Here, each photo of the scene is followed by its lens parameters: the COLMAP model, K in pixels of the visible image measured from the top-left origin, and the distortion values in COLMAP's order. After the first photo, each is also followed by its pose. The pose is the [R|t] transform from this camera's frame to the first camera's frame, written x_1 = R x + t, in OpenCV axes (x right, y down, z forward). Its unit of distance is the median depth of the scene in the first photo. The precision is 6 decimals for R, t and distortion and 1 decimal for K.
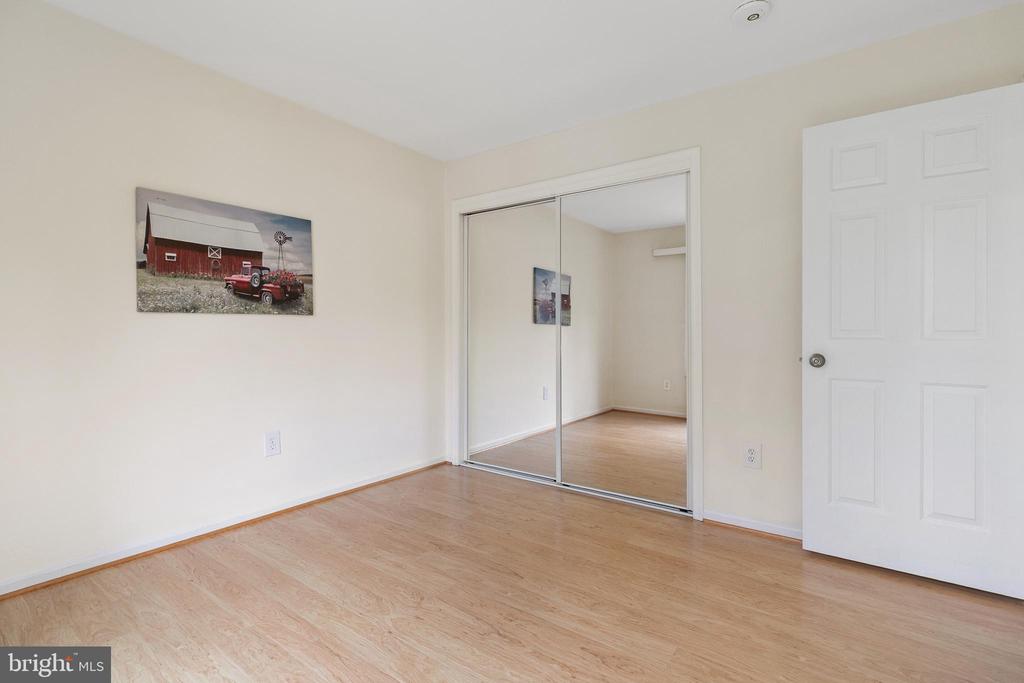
lens RADIAL K [[480.6, 0, 510.0], [0, 480.6, 335.9], [0, 0, 1]] dist [0.000765, 0.000505]
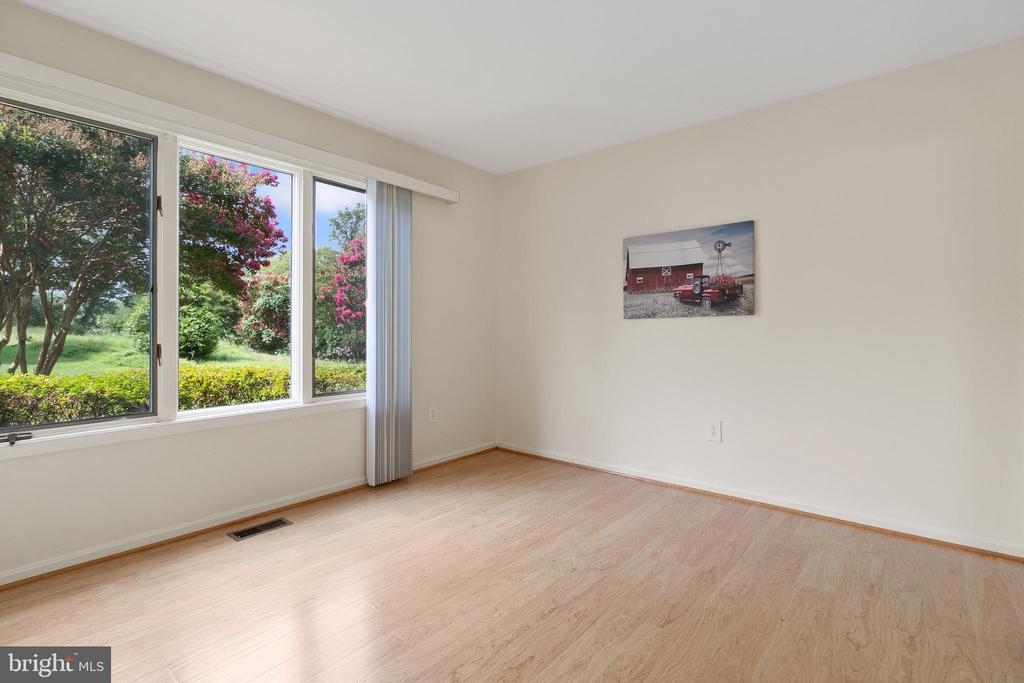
lens RADIAL K [[480.6, 0, 510.0], [0, 480.6, 335.9], [0, 0, 1]] dist [0.000765, 0.000505]
pose [[-0.057849, 0.006693, -0.998303, 0.682311], [-0.008981, 0.999934, 0.007224, -0.002338], [0.998285, 0.009384, -0.057785, 0.614409]]
